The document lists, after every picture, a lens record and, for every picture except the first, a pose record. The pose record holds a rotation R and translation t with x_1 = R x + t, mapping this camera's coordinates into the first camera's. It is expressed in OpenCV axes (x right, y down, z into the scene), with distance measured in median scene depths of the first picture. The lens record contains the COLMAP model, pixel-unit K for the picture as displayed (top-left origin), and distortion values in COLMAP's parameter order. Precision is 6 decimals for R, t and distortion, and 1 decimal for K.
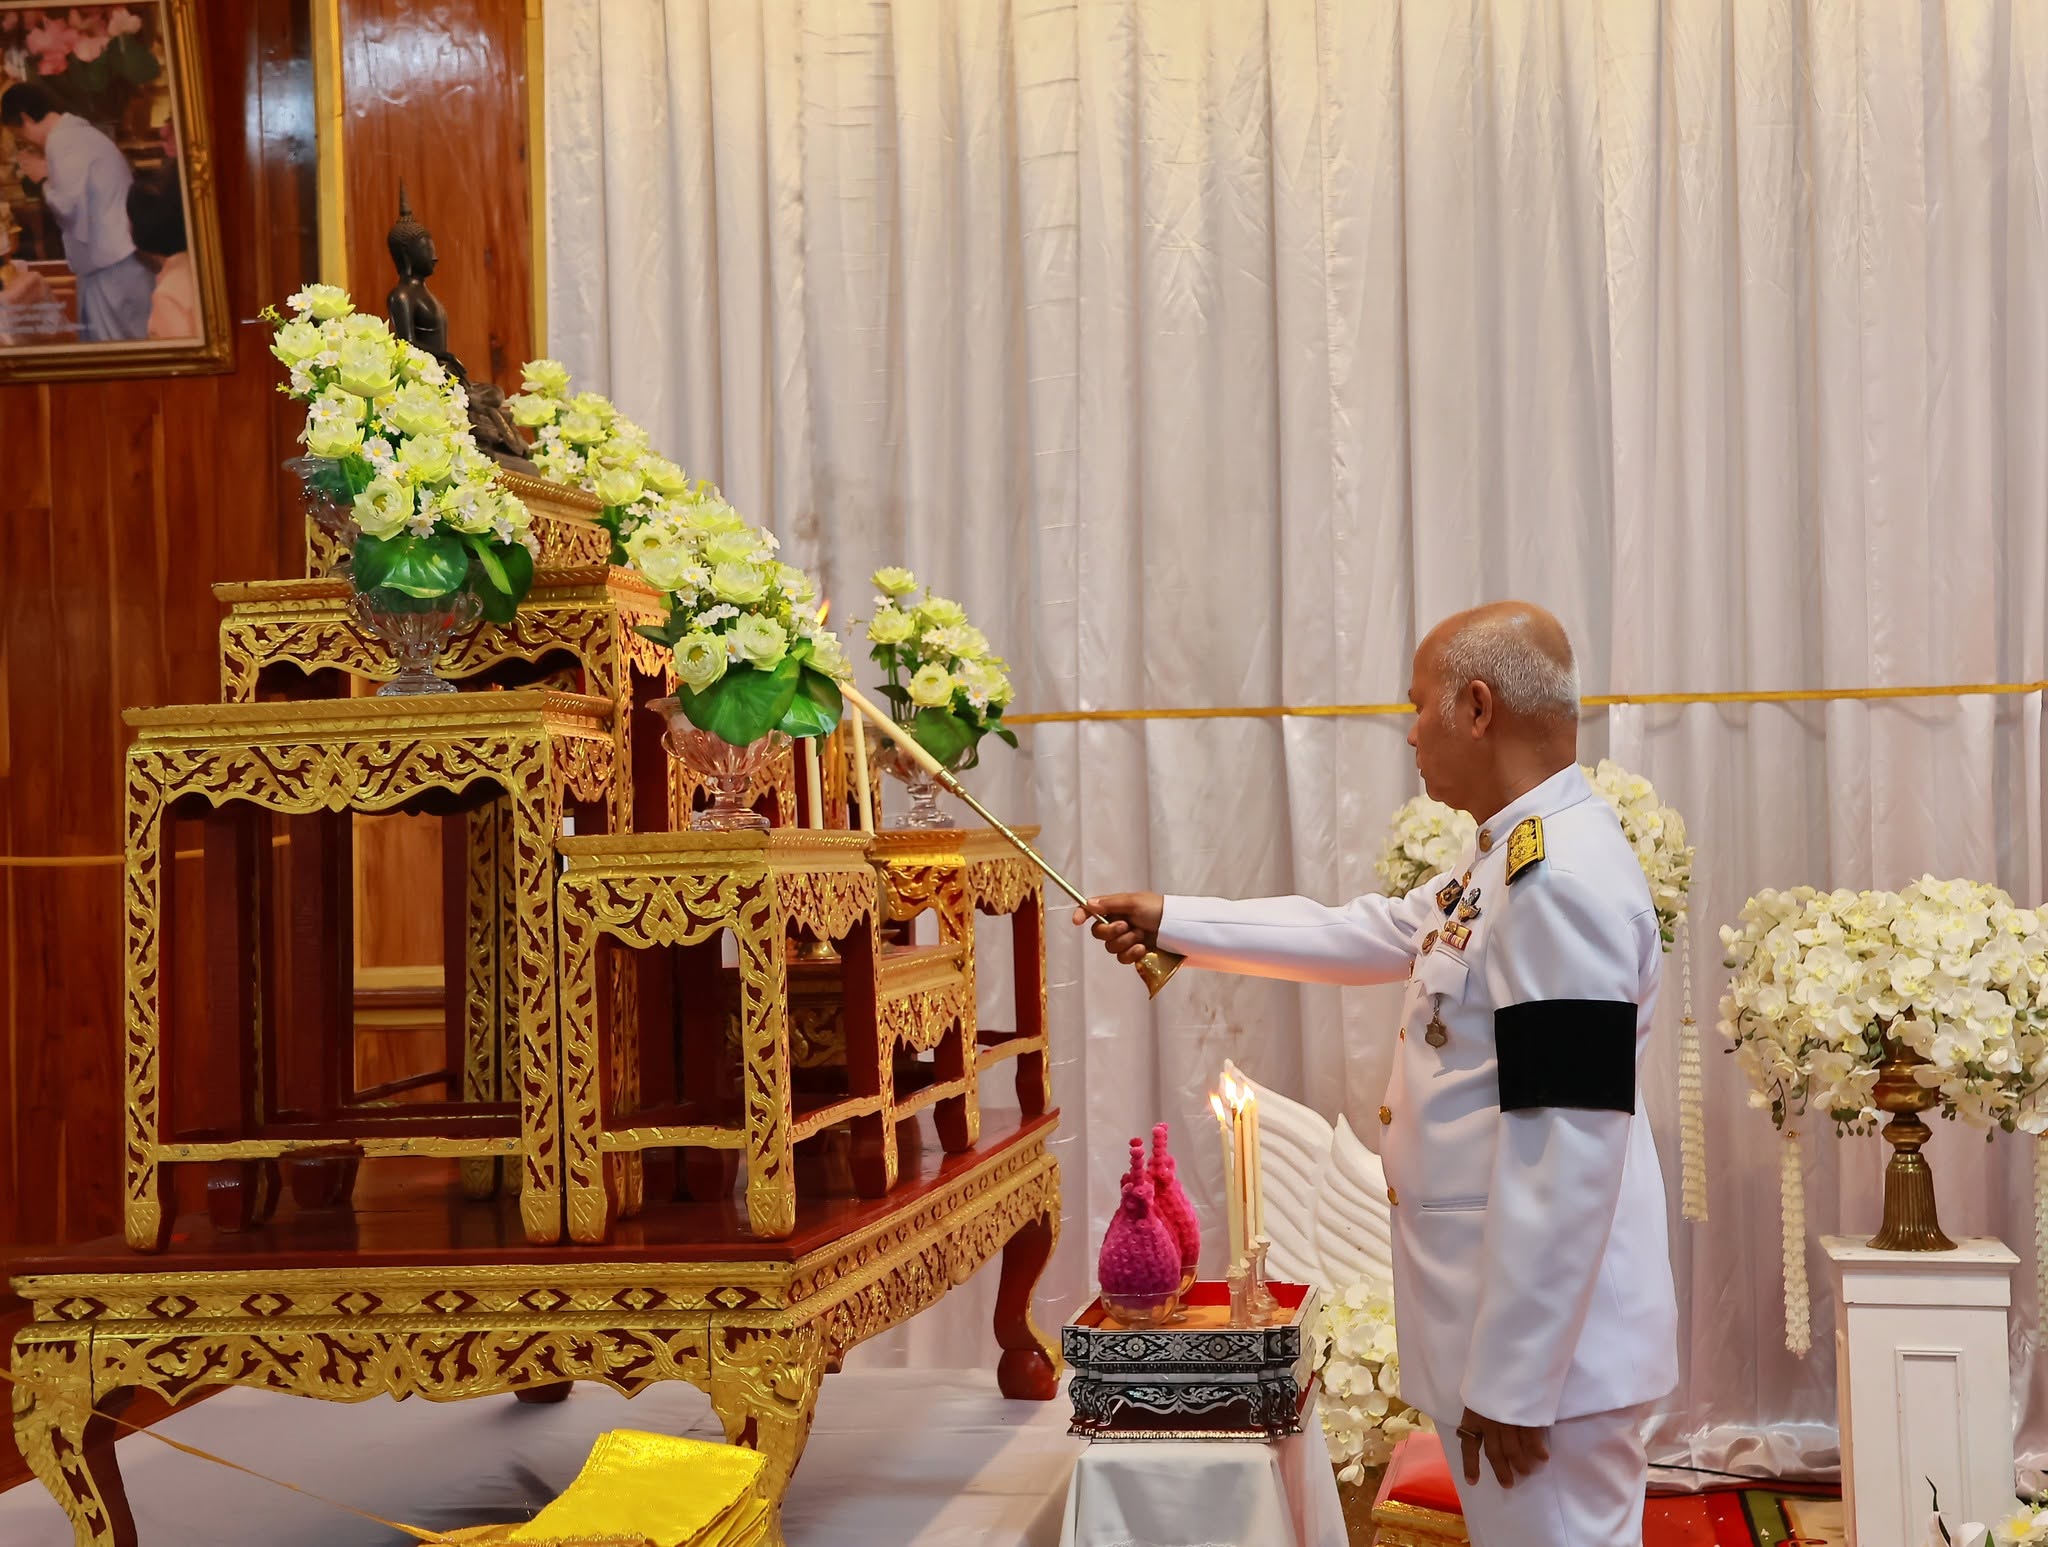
lens RADIAL K [[3899.4, 0, 1029.0], [0, 3899.4, 733.8], [0, 0, 1]] dist [0.155845, 0.654874]
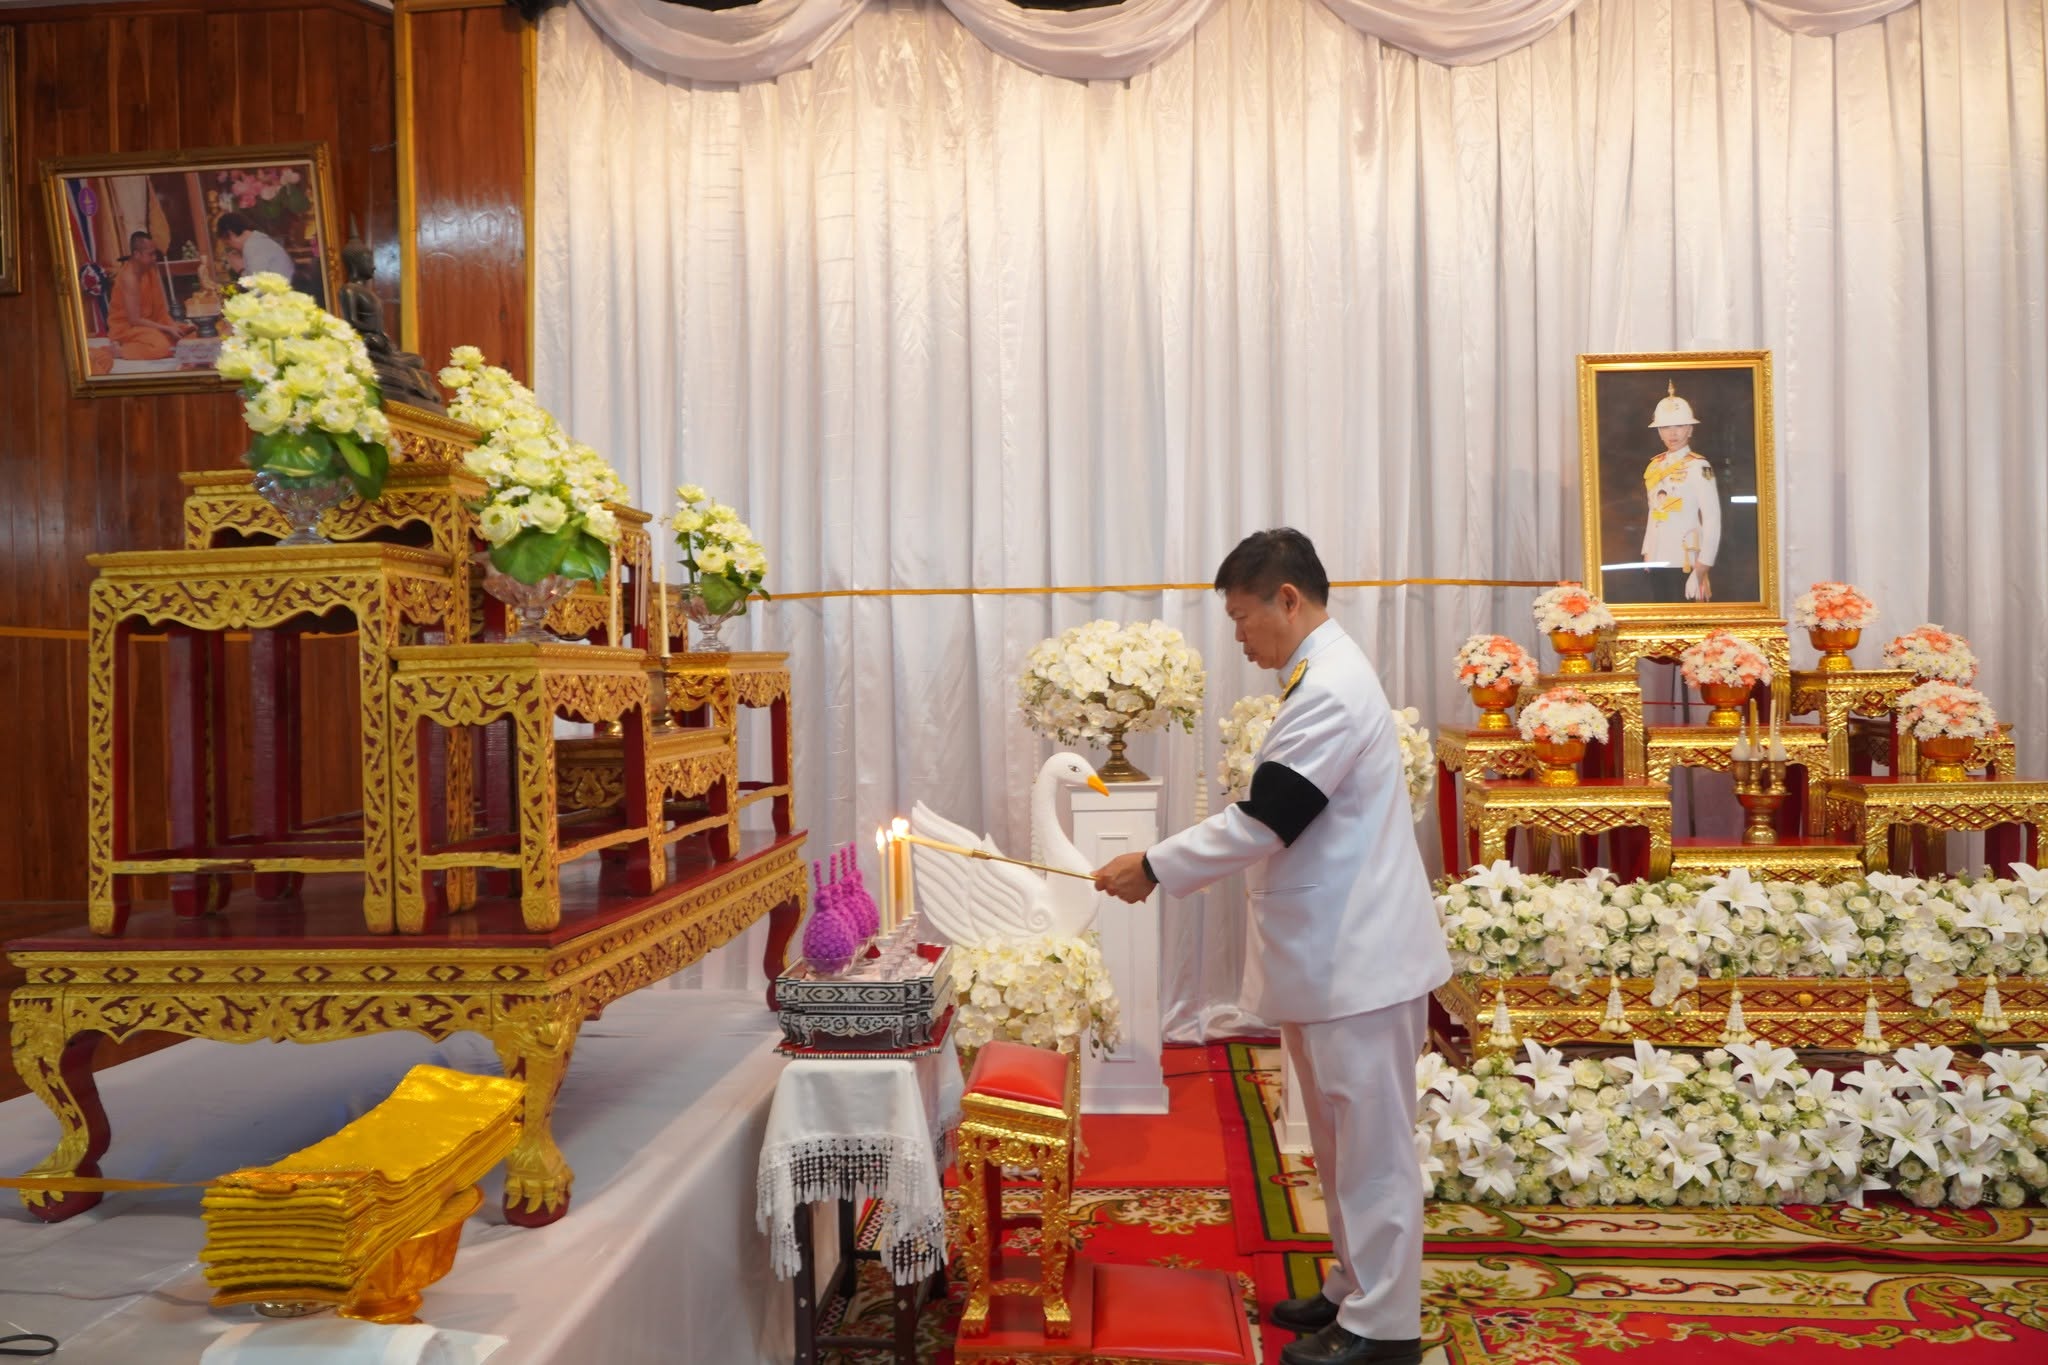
lens RADIAL K [[2013.6, 0, 1078.5], [0, 2013.6, 690.7], [0, 0, 1]] dist [-0.010679, 0.000354]
pose [[0.995448, 0.006455, 0.095088, 0.055426], [-0.009671, 0.999395, 0.033402, 0.014936], [-0.094815, -0.034170, 0.994908, 0.246287]]
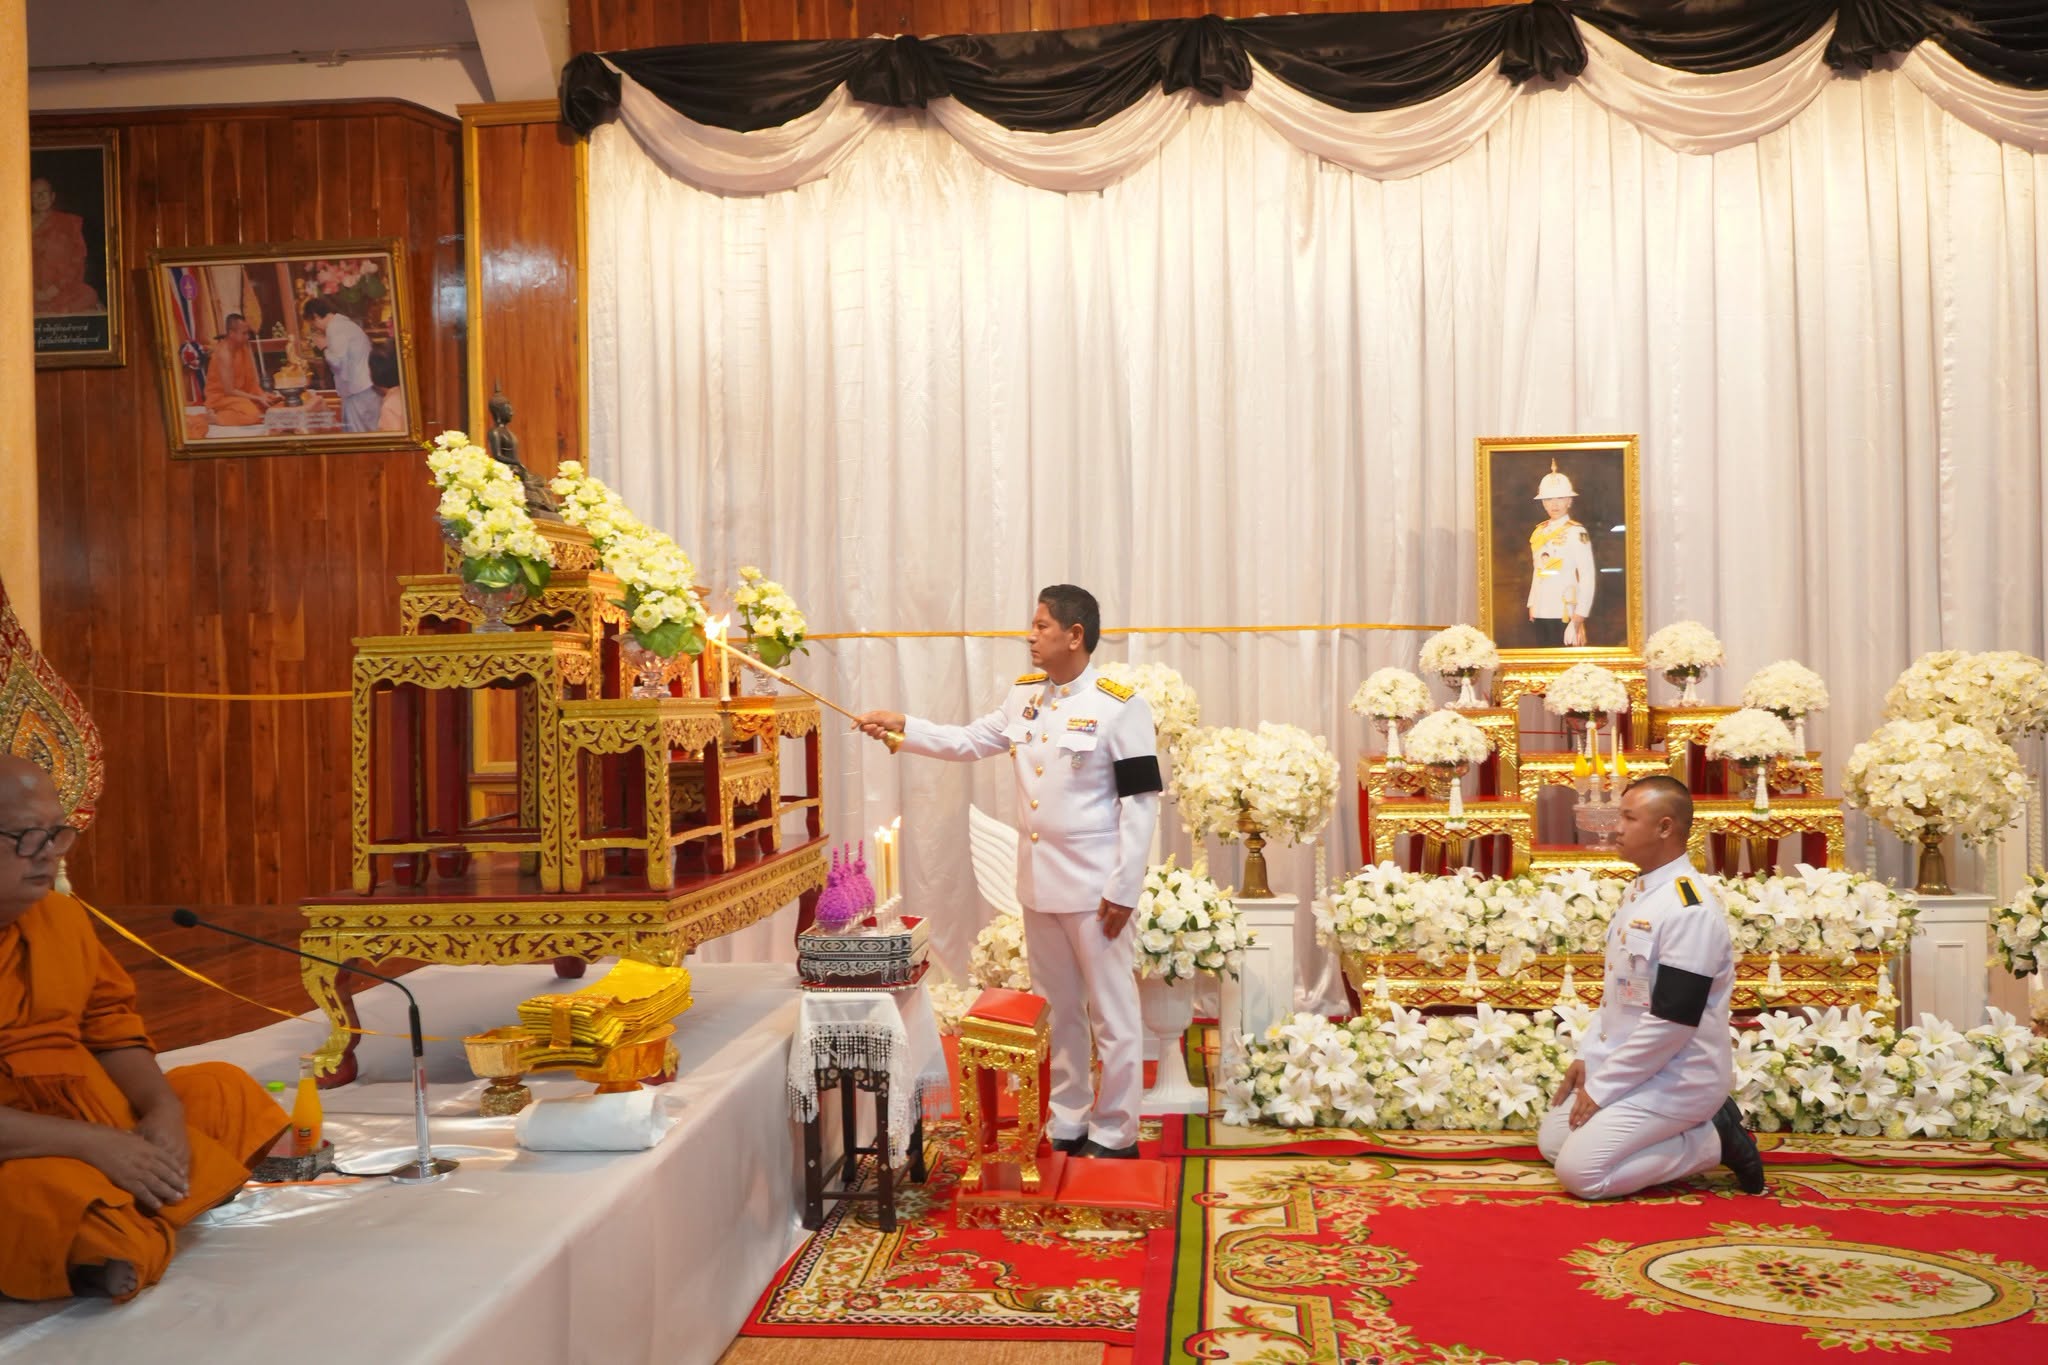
lens RADIAL K [[2195.5, 0, 1062.2], [0, 2195.5, 677.0], [0, 0, 1]] dist [0.026962, -0.006951]
pose [[0.997038, 0.008448, 0.076441, 0.057113], [-0.009963, 0.999761, 0.019463, -0.012045], [-0.076258, -0.020167, 0.996884, -0.195892]]
